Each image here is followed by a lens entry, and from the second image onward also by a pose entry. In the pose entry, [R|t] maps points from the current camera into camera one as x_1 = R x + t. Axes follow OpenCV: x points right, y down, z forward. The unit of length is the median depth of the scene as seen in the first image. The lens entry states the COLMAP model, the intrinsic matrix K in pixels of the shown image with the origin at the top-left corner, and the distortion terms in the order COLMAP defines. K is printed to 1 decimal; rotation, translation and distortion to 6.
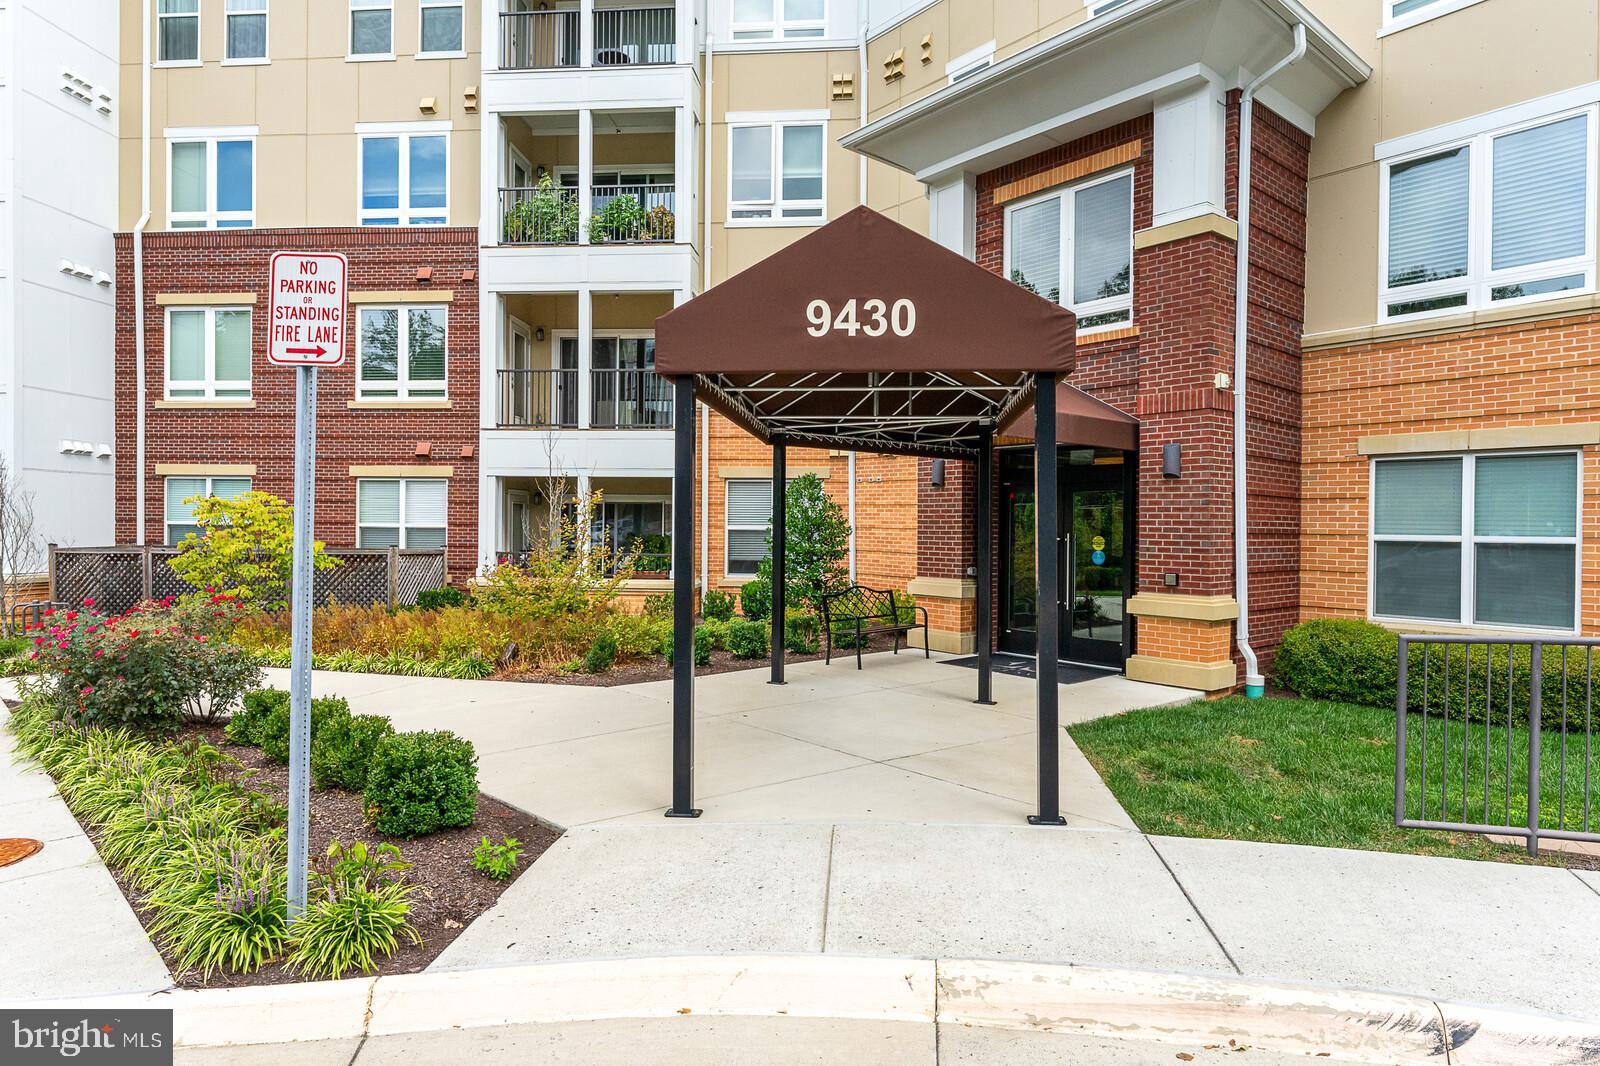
lens RADIAL K [[910.1, 0, 800.1], [0, 910.1, 524.9], [0, 0, 1]] dist [0.007632, -0.000404]
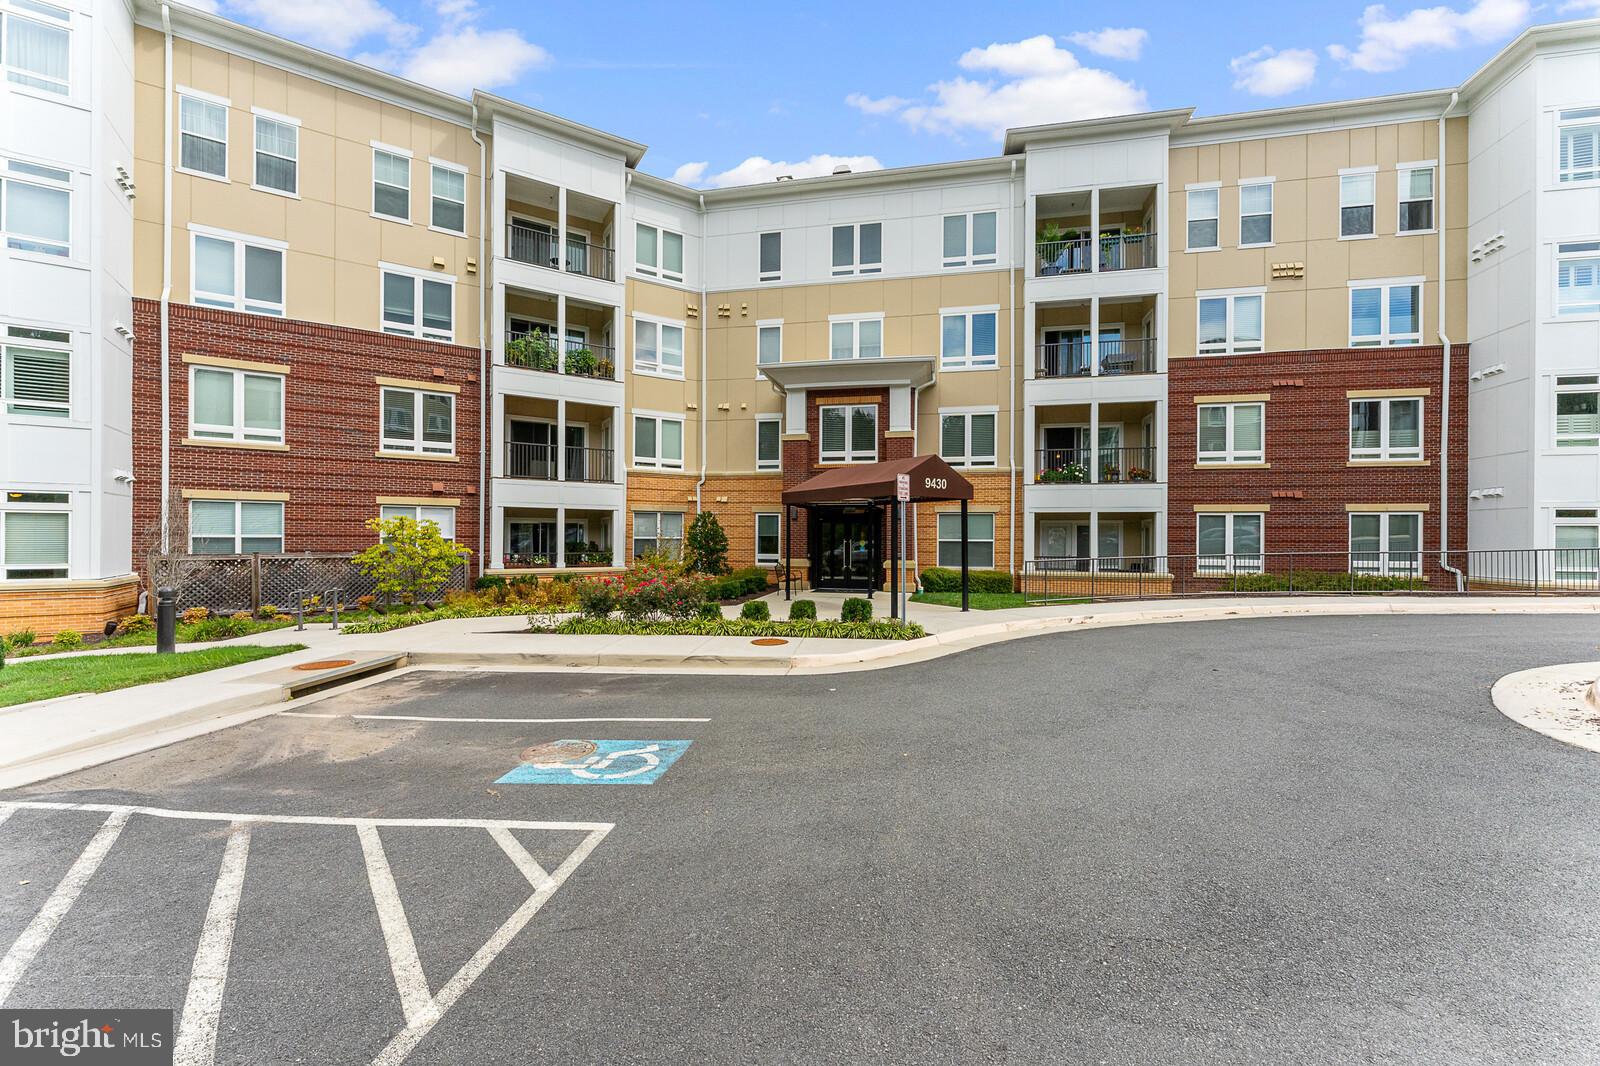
lens RADIAL K [[640.5, 0, 800.0], [0, 640.5, 536.4], [0, 0, 1]] dist [0.004507, -0.000912]
pose [[0.791521, -0.003897, 0.611129, -0.582030], [0.000302, 0.999982, 0.005985, -0.006941], [-0.611142, -0.004553, 0.791508, -0.219465]]
